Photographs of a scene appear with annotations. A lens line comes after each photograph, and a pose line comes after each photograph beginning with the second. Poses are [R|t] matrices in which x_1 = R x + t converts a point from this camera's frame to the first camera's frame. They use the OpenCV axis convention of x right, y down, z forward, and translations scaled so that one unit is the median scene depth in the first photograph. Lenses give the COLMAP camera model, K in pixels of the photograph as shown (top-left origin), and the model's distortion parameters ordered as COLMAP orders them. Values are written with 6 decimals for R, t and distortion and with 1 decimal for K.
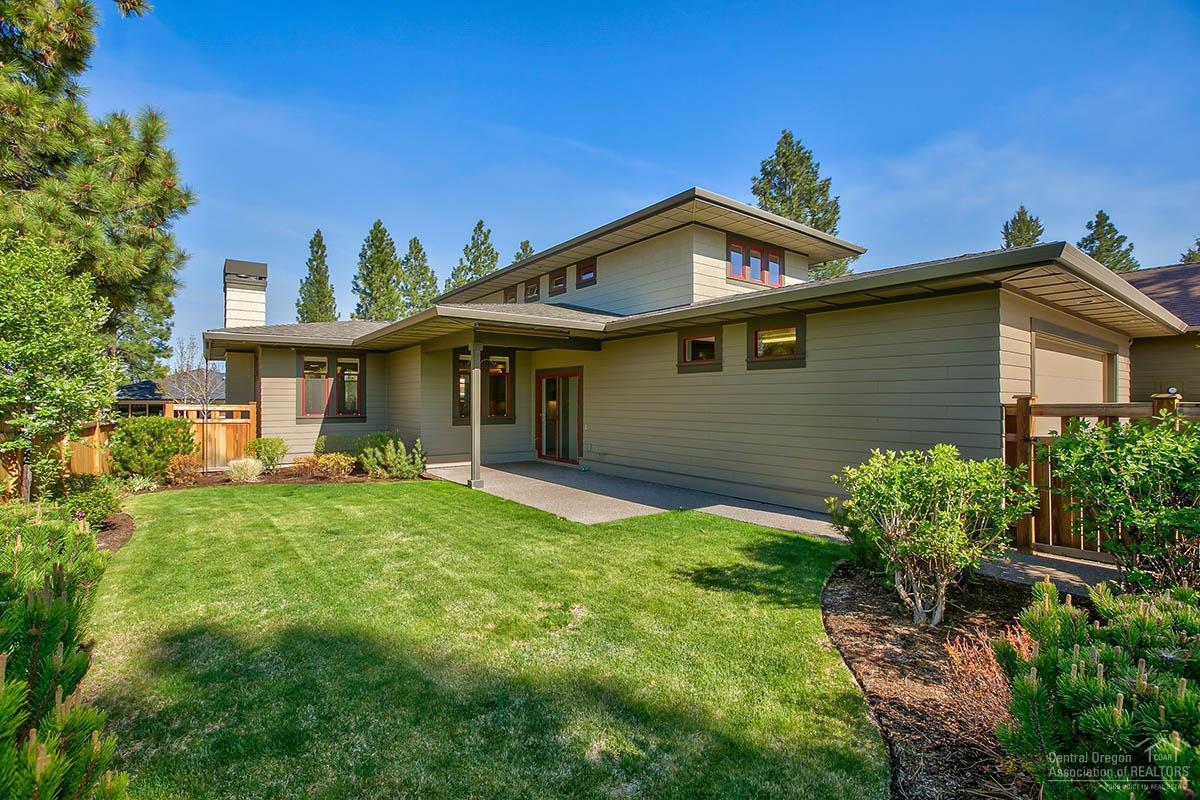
lens RADIAL K [[540.2, 0, 593.1], [0, 540.2, 403.1], [0, 0, 1]] dist [-0.000654, -0.000071]
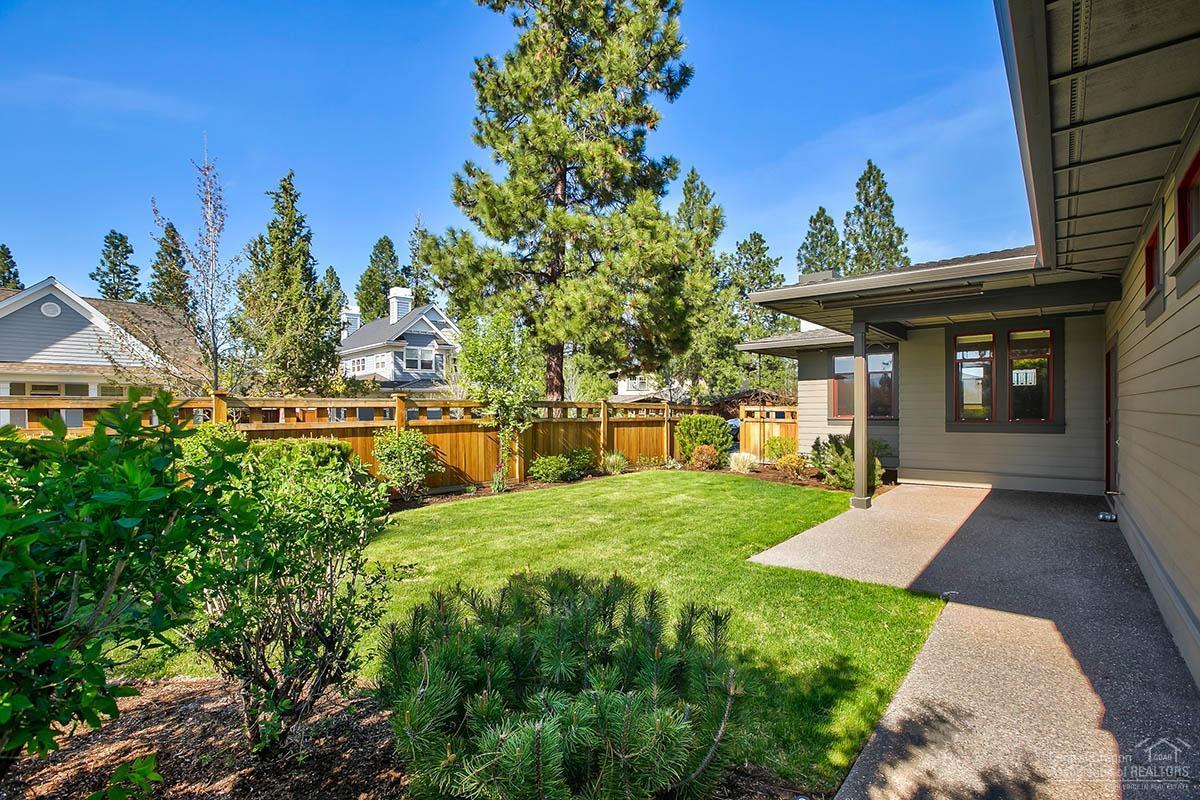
lens RADIAL K [[558.6, 0, 594.5], [0, 558.6, 405.9], [0, 0, 1]] dist [0.002660, 0.000245]
pose [[0.226940, -0.007515, -0.973880, 0.545390], [0.010092, 0.999935, -0.005364, 0.006755], [0.973857, -0.008611, 0.227001, 0.473779]]
